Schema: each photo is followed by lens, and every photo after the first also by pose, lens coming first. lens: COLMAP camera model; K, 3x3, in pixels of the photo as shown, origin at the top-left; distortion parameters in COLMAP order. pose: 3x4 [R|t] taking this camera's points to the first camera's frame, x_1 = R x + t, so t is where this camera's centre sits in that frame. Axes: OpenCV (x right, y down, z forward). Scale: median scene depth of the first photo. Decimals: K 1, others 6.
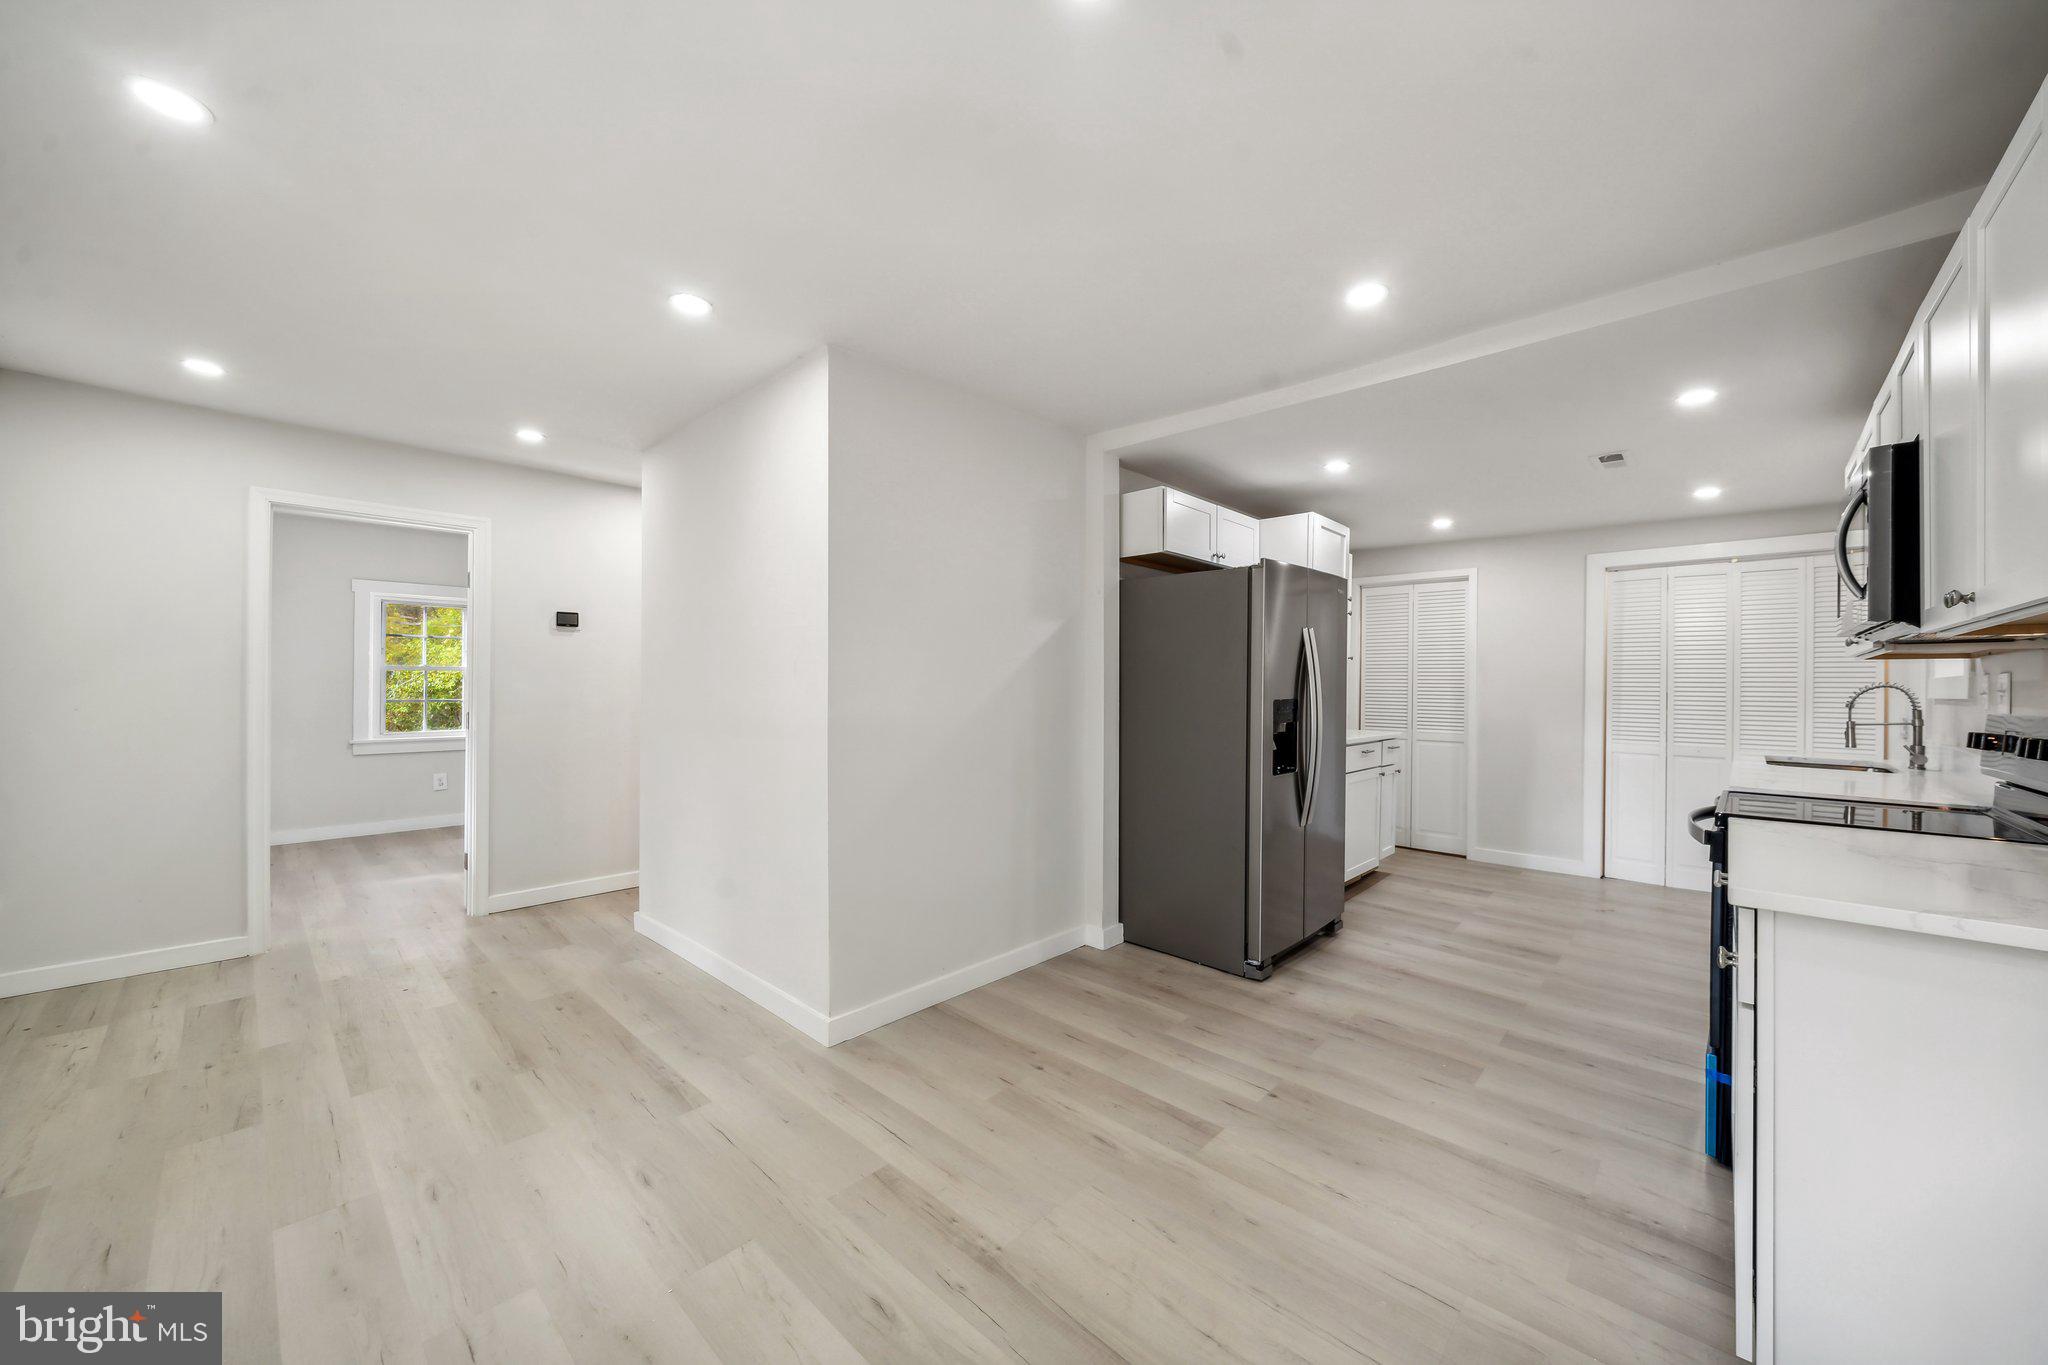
lens RADIAL K [[746.3, 0, 1032.3], [0, 746.3, 684.7], [0, 0, 1]] dist [-0.001939, -0.000277]
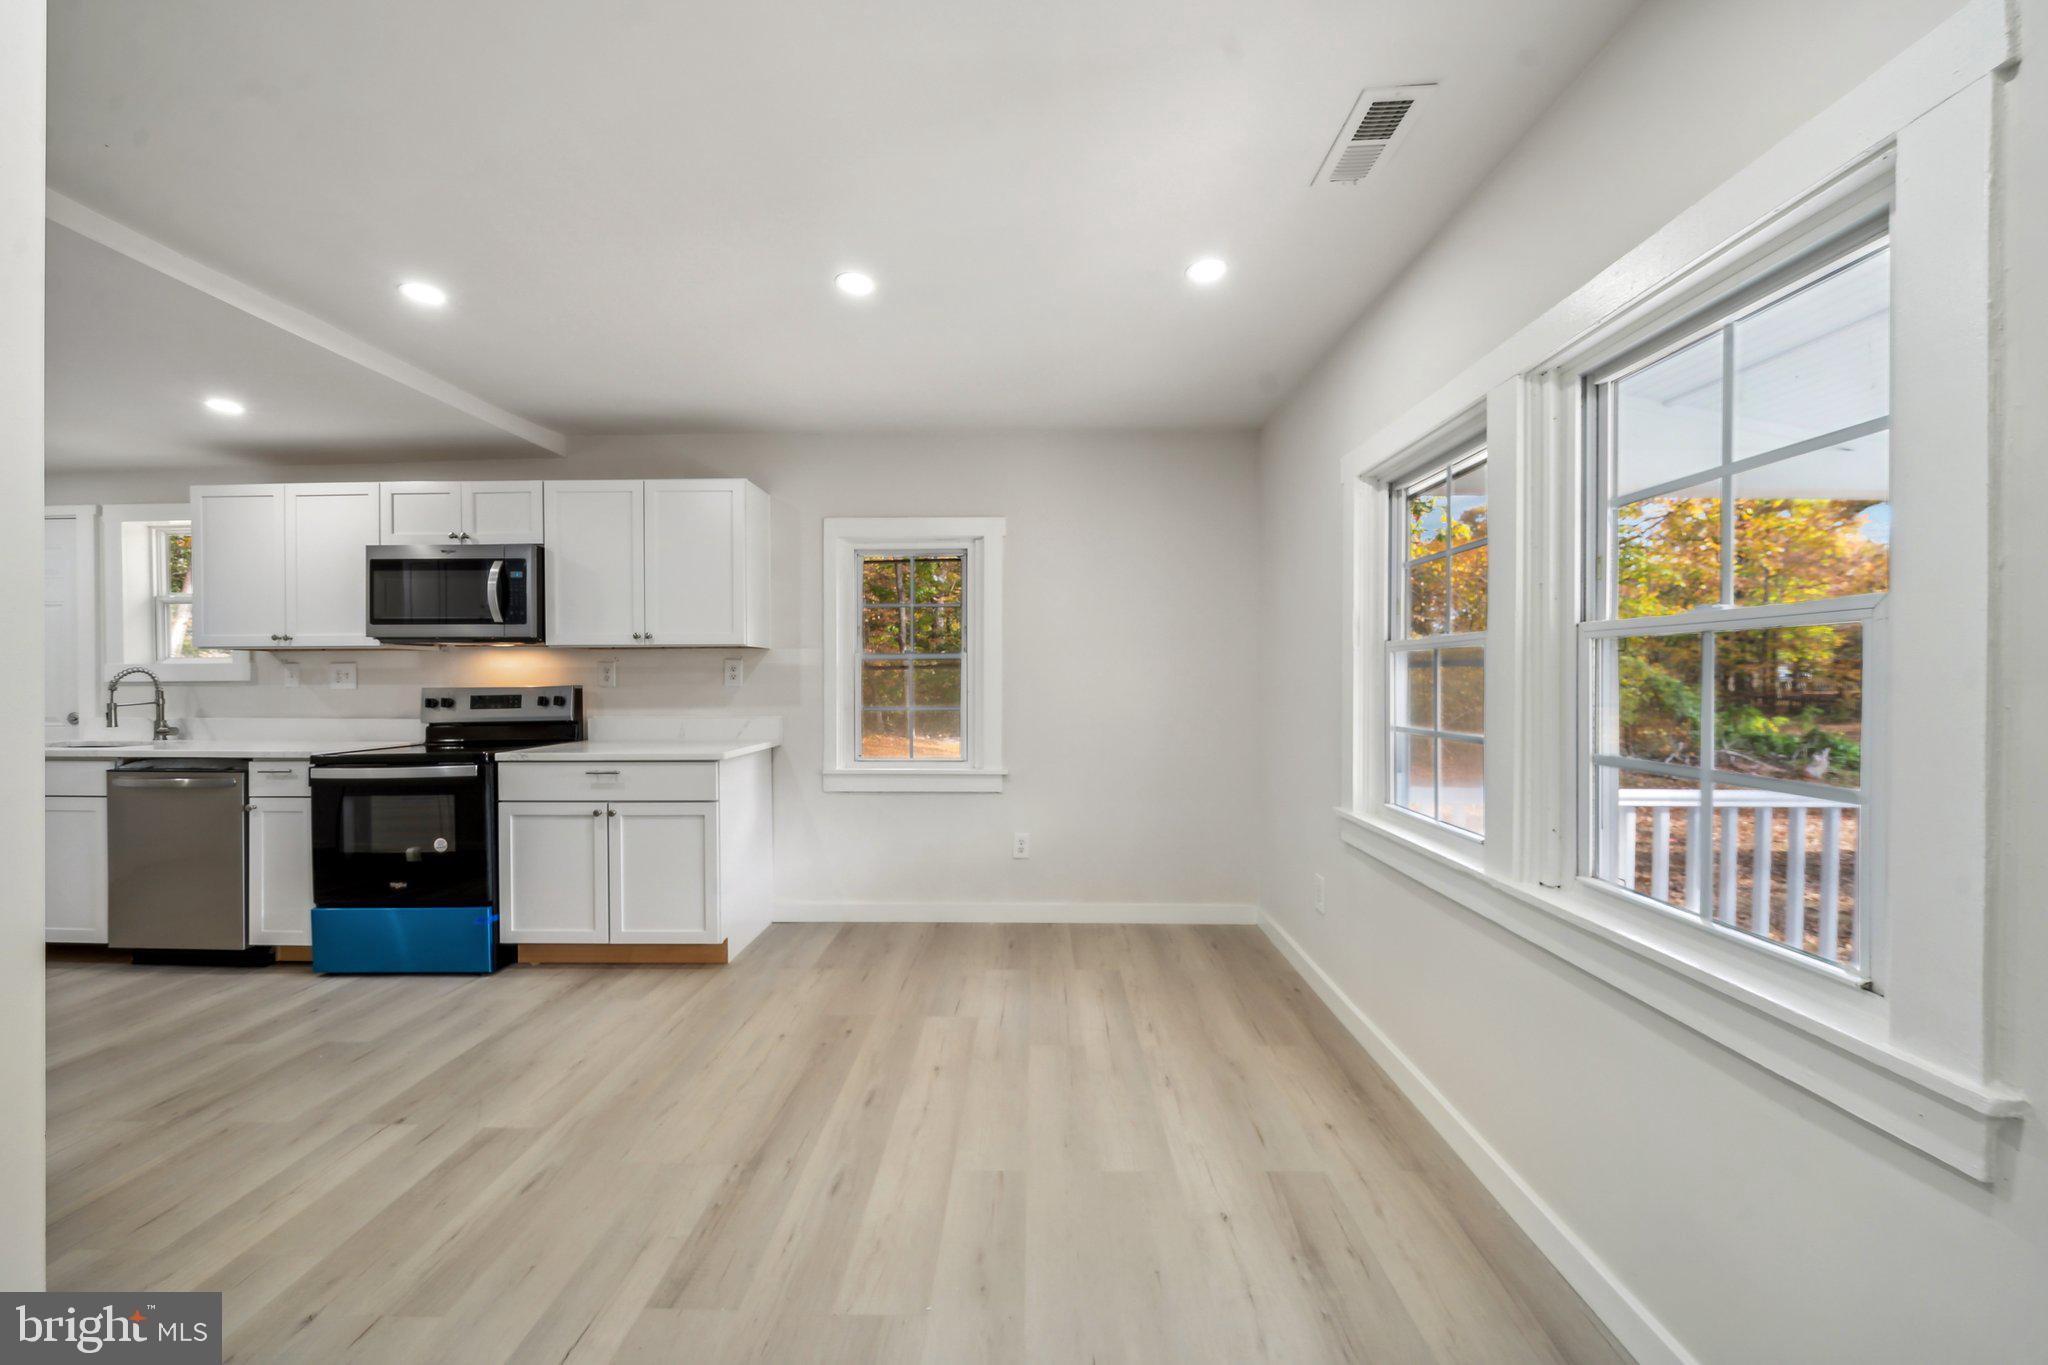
lens RADIAL K [[730.3, 0, 1024.0], [0, 730.3, 682.5], [0, 0, 1]] dist [-0.002966, -0.000139]
pose [[-0.670099, -0.009548, 0.742210, -0.777290], [-0.002986, 0.999944, 0.010168, 0.005515], [-0.742266, 0.004597, -0.670090, 0.952028]]
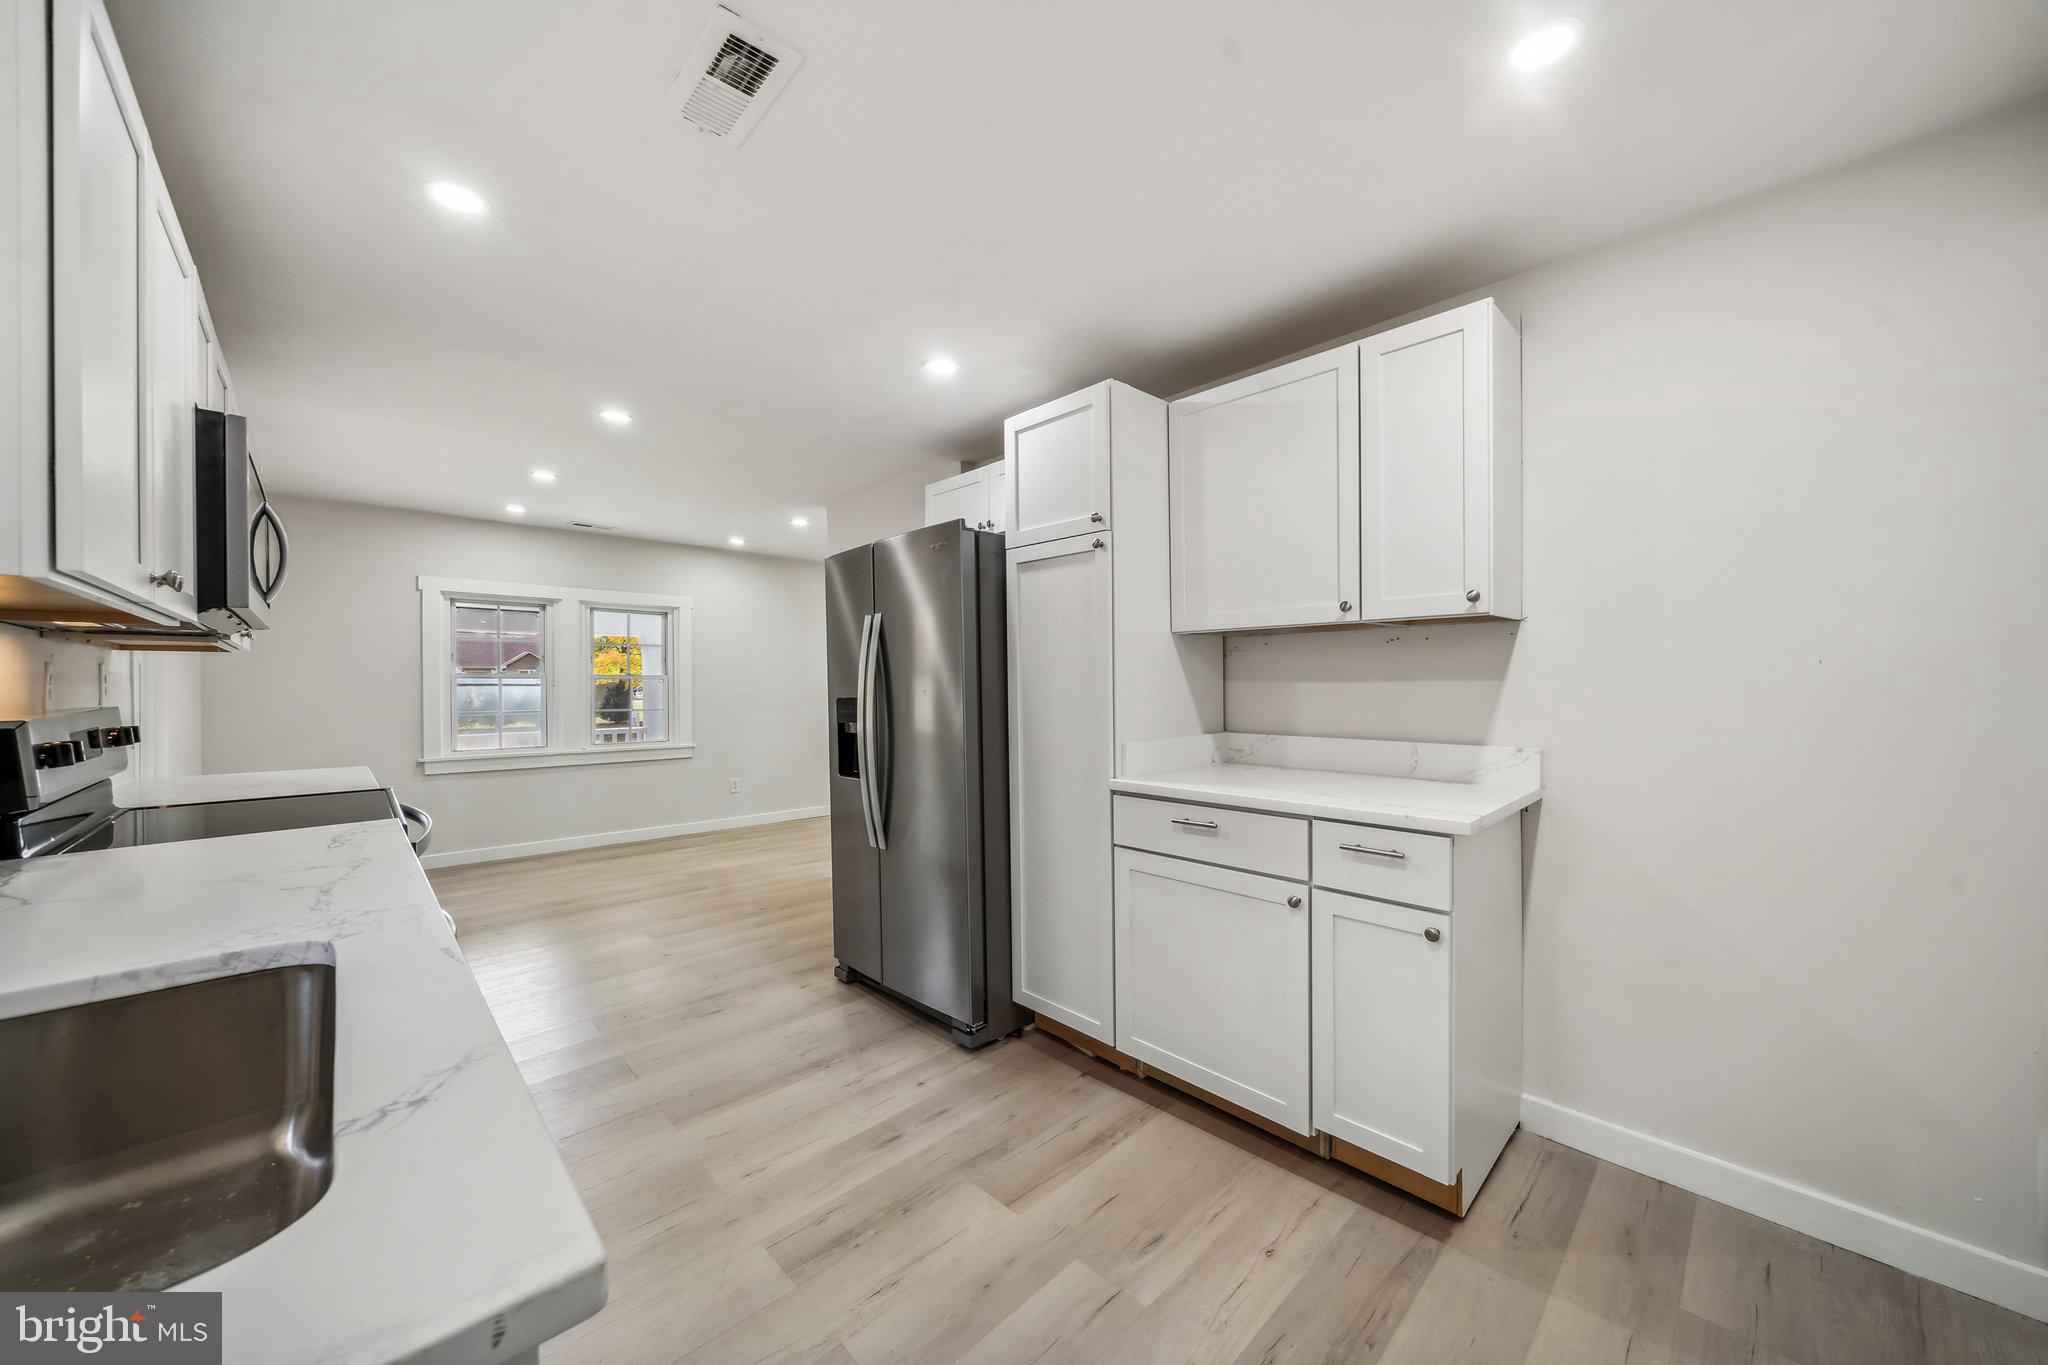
lens RADIAL K [[730.1, 0, 1012.7], [0, 730.1, 690.7], [0, 0, 1]] dist [-0.000943, -0.000089]
pose [[-0.061120, -0.000461, -0.998130, 1.625847], [0.004698, 0.999989, -0.000749, 0.018335], [0.998119, -0.004735, -0.061117, 1.661040]]
